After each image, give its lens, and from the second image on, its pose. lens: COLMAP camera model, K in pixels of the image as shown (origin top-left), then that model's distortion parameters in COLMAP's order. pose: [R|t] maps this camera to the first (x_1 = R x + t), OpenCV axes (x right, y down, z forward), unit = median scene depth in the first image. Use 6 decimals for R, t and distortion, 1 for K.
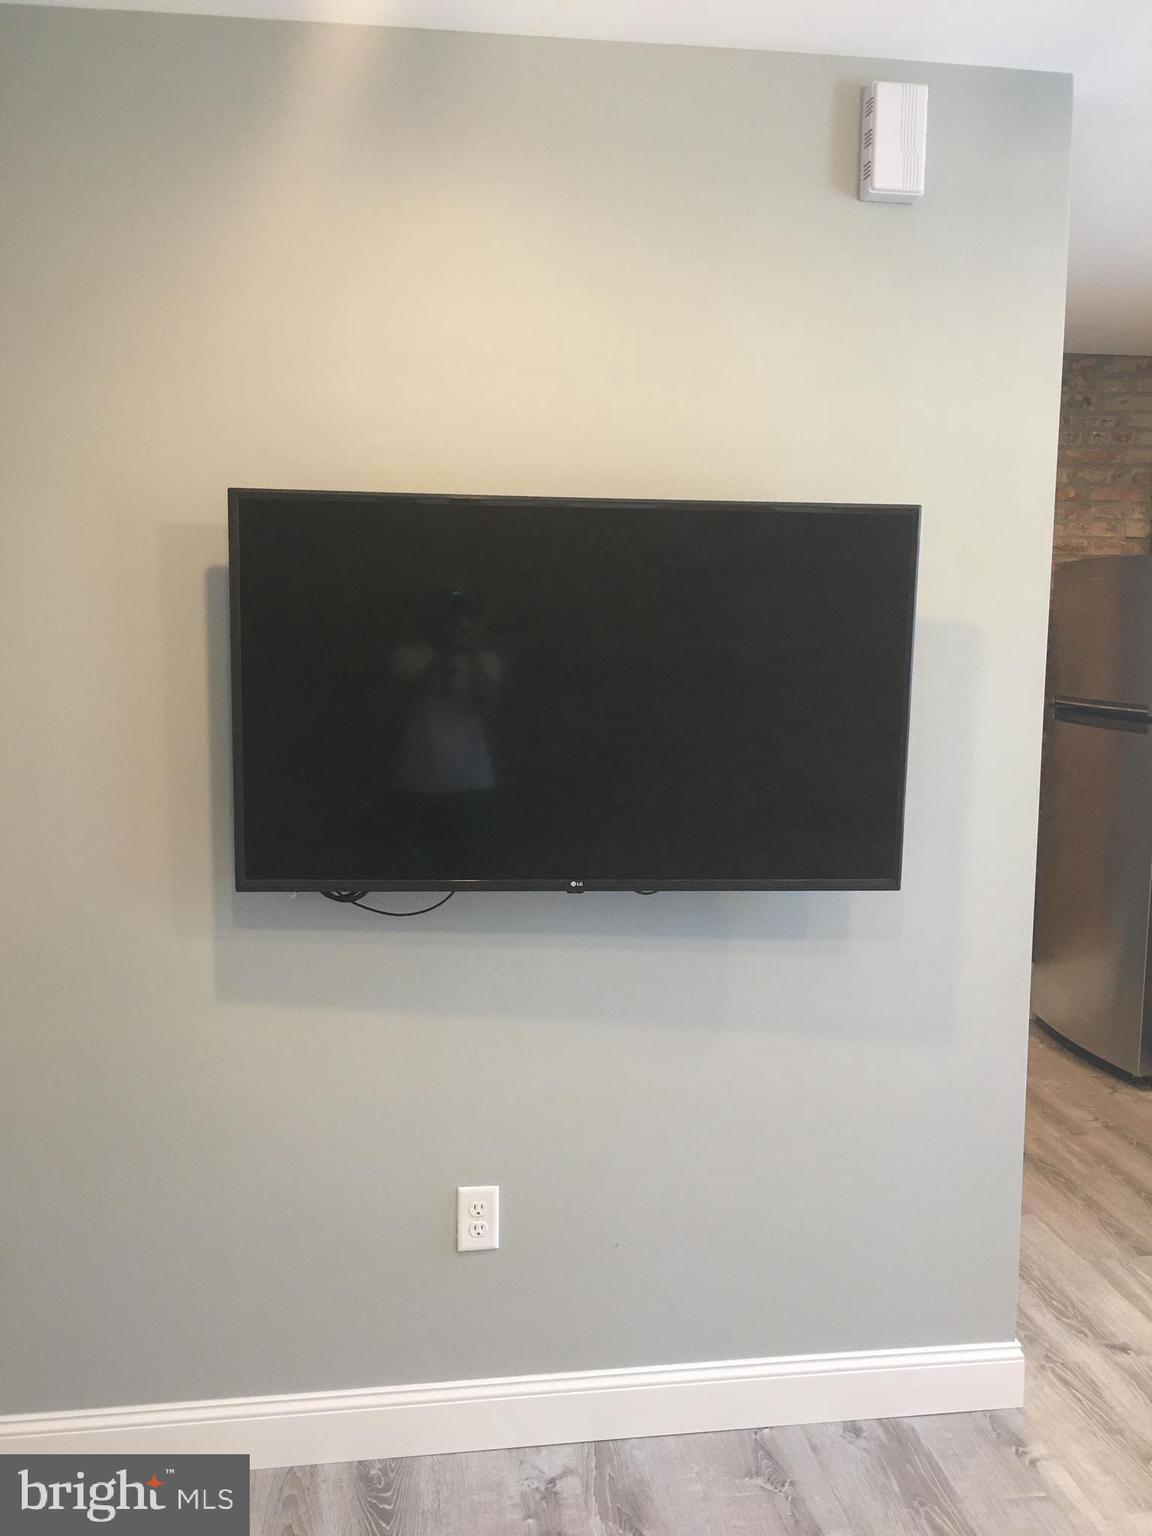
lens RADIAL K [[1324.0, 0, 578.8], [0, 1324.0, 772.6], [0, 0, 1]] dist [0.058842, -0.065709]
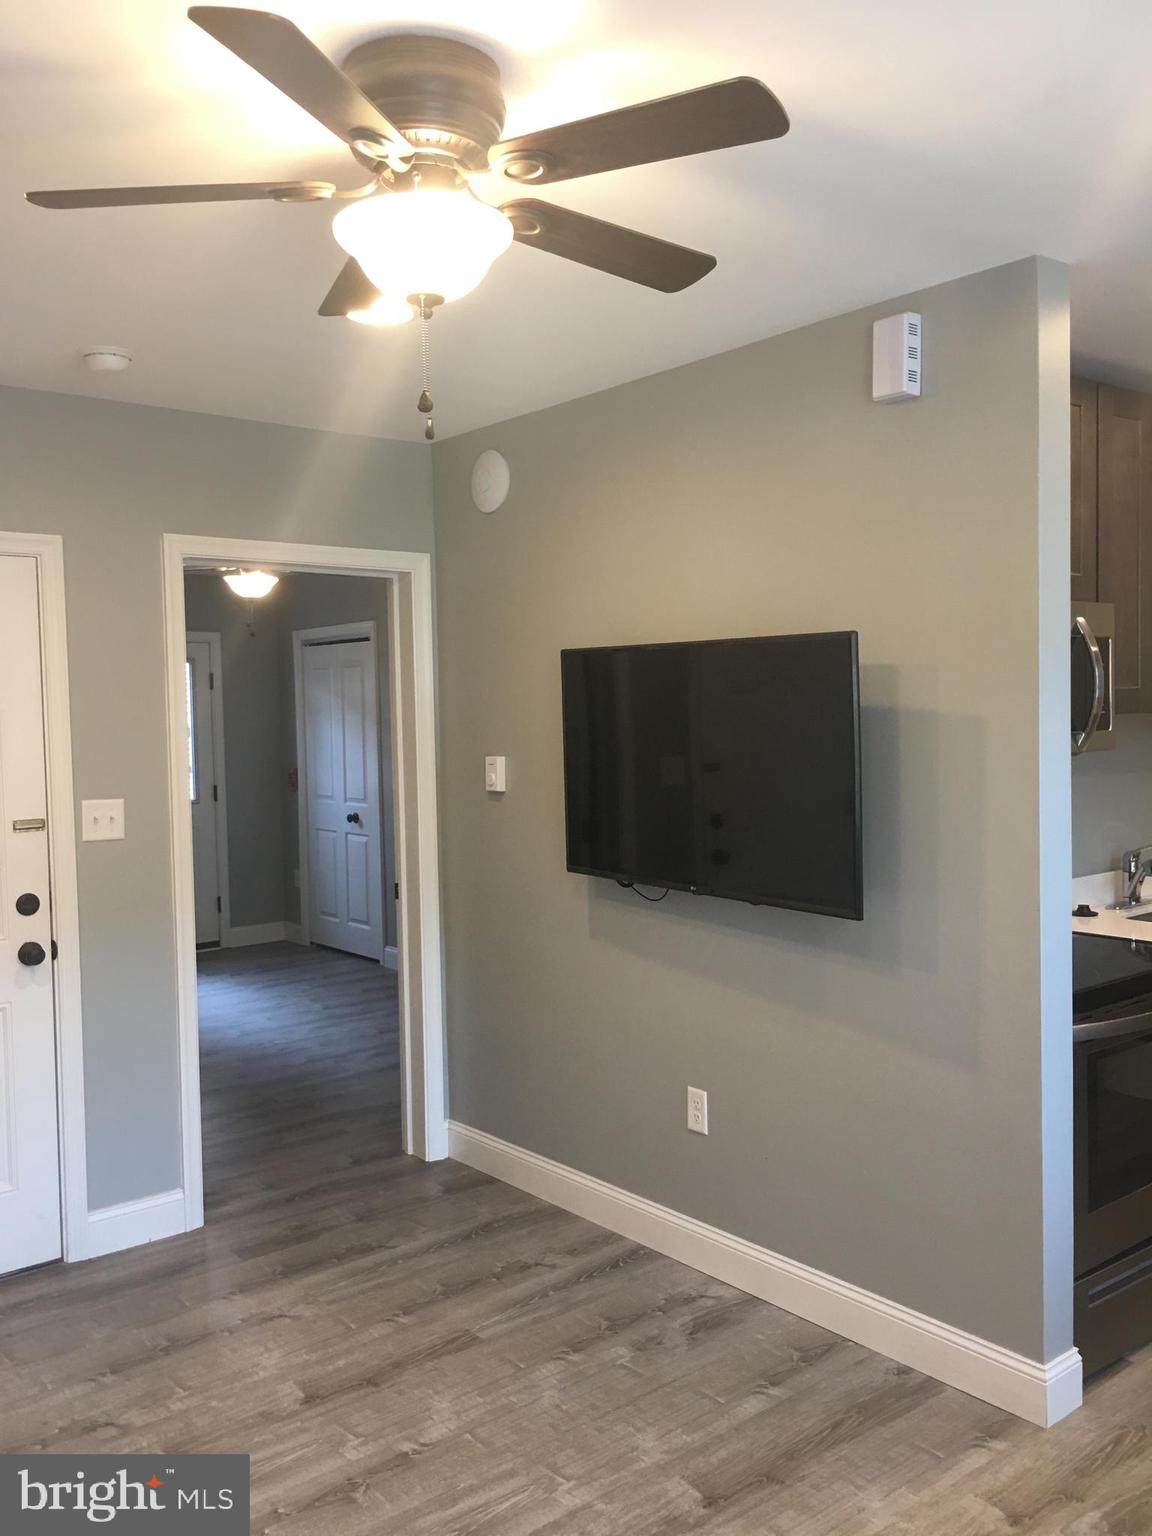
lens RADIAL K [[1286.1, 0, 576.0], [0, 1286.1, 768.0], [0, 0, 1]] dist [0.015636, -0.001735]
pose [[0.519097, 0.018819, -0.854508, 1.247163], [-0.081166, 0.996325, -0.027364, -0.003060], [0.850853, 0.083561, 0.518716, 0.102937]]
